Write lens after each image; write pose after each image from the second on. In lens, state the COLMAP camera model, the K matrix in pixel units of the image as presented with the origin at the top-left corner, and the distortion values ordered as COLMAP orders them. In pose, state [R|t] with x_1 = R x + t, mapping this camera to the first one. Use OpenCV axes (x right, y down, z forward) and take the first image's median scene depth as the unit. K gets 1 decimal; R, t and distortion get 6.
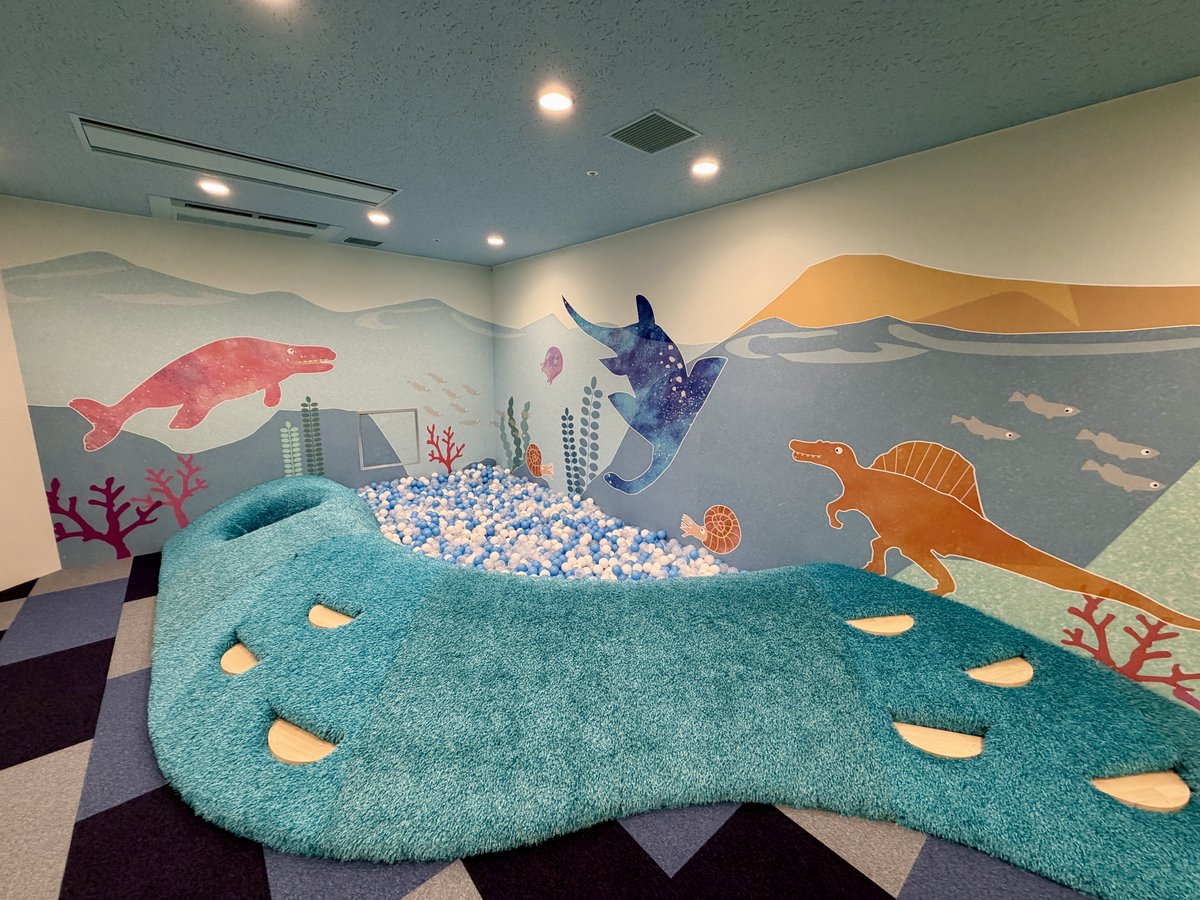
lens RADIAL K [[480.0, 0, 600.0], [0, 480.0, 450.0], [0, 0, 1]] dist [-0.000413, 0.000152]
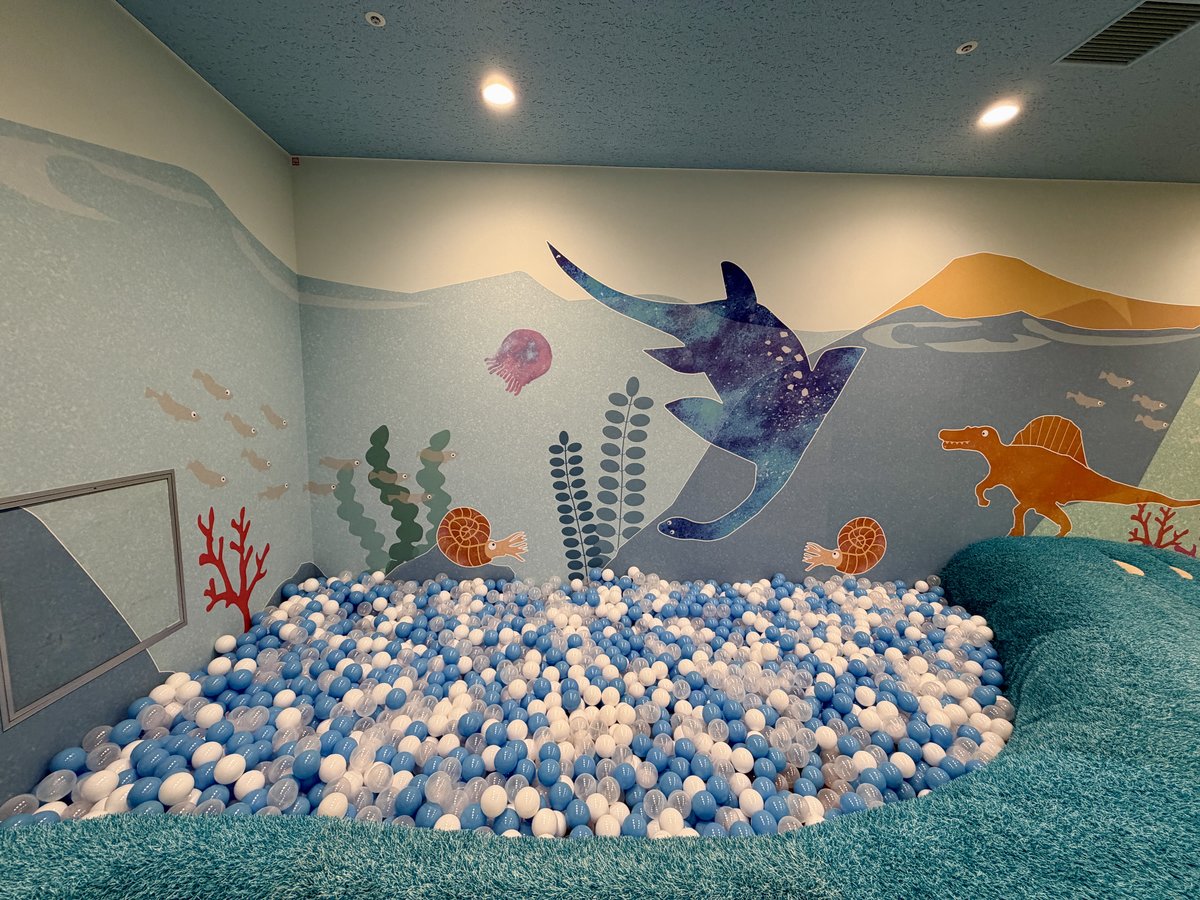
lens RADIAL K [[480.0, 0, 600.0], [0, 480.0, 450.0], [0, 0, 1]] dist [-0.000413, 0.000152]
pose [[0.605480, -0.095273, 0.790137, -0.614239], [0.158152, 0.987412, -0.002131, -0.067441], [-0.779988, 0.126252, 0.612926, 0.713475]]
